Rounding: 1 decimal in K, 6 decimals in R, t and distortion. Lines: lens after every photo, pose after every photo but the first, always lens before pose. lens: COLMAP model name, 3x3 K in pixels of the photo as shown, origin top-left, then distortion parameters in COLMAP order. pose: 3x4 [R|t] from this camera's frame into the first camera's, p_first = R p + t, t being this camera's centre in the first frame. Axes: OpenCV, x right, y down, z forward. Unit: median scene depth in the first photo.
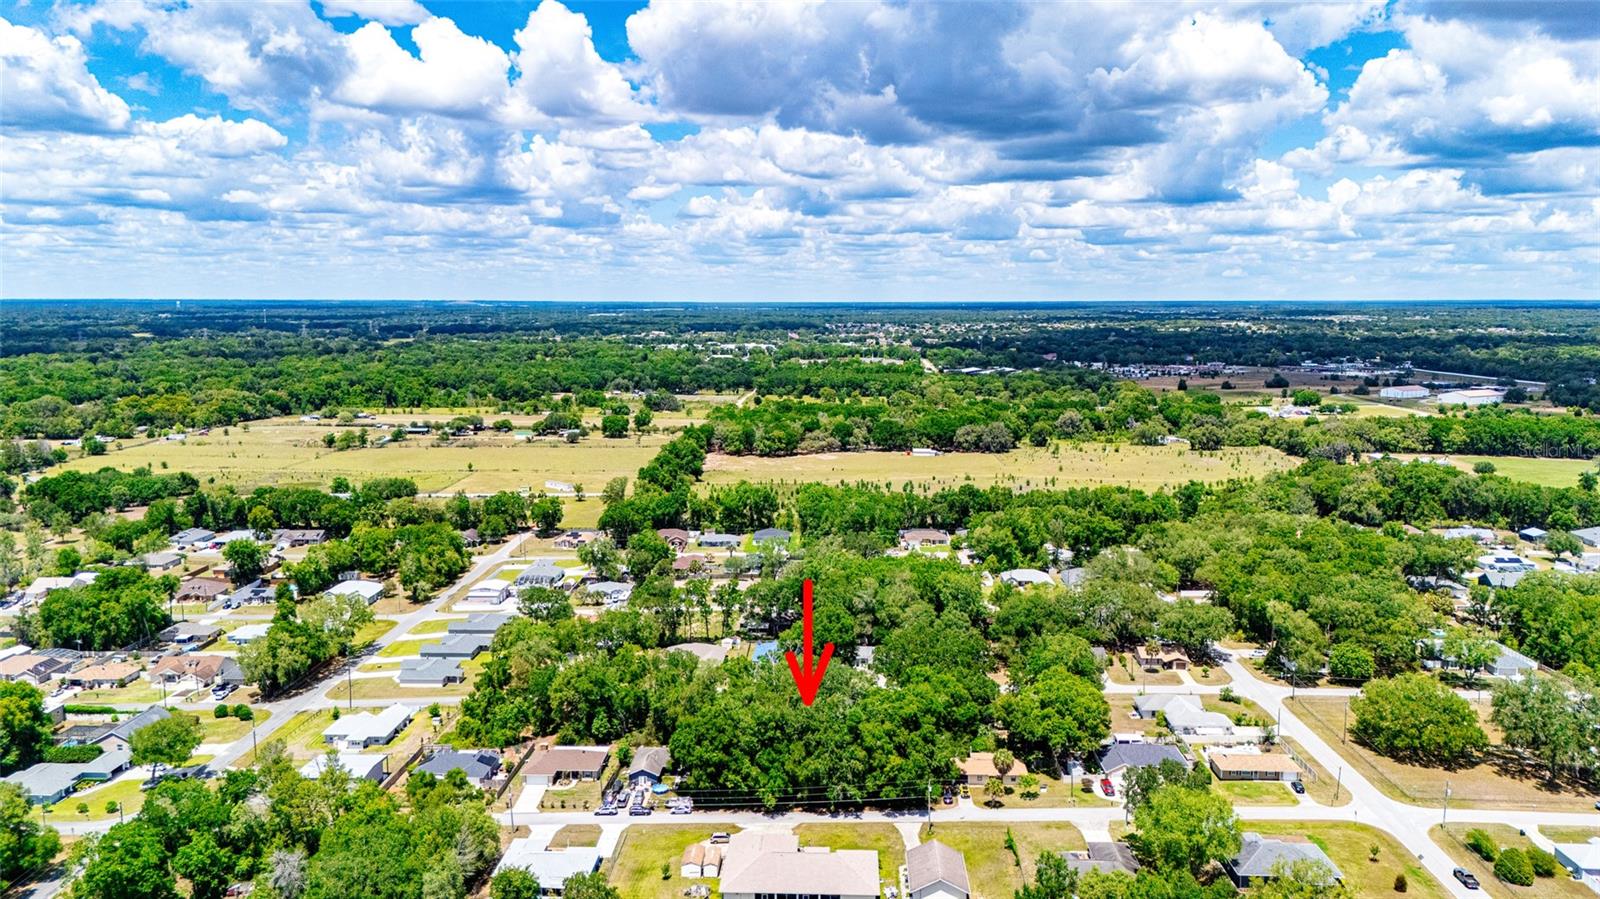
lens RADIAL K [[1141.7, 0, 801.9], [0, 1141.7, 435.0], [0, 0, 1]] dist [0.034913, -0.009116]
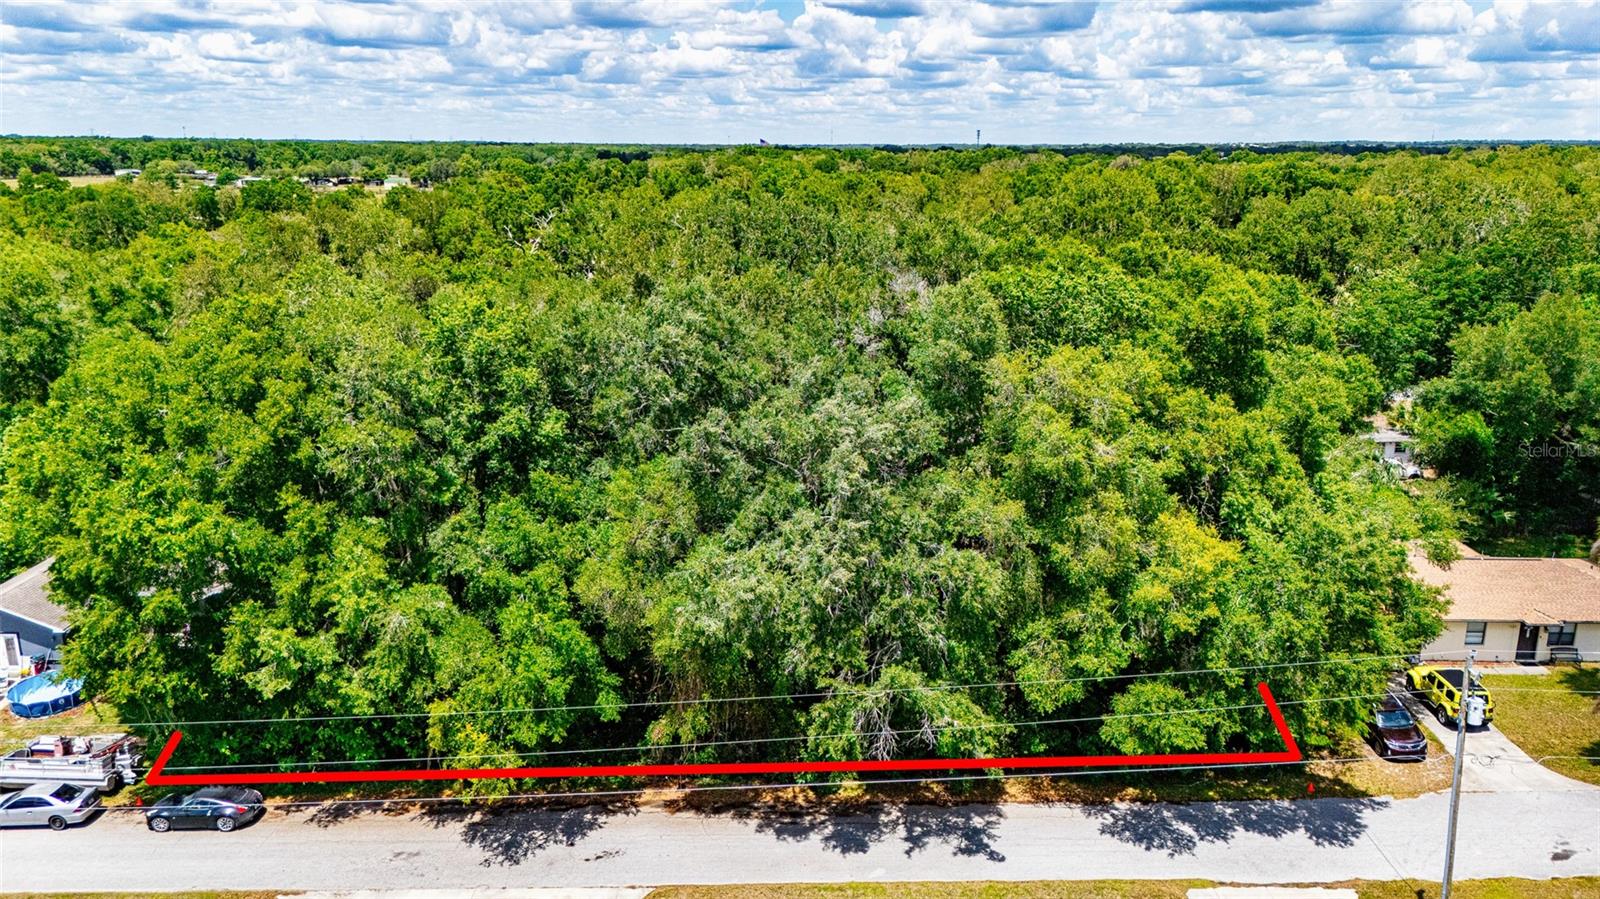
lens RADIAL K [[1141.7, 0, 797.6], [0, 1141.7, 456.3], [0, 0, 1]] dist [0.034913, -0.009116]
pose [[0.999876, -0.005018, 0.014921, 0.017319], [0.002786, 0.989284, 0.145980, 0.243021], [-0.015493, -0.145921, 0.989175, 0.822585]]
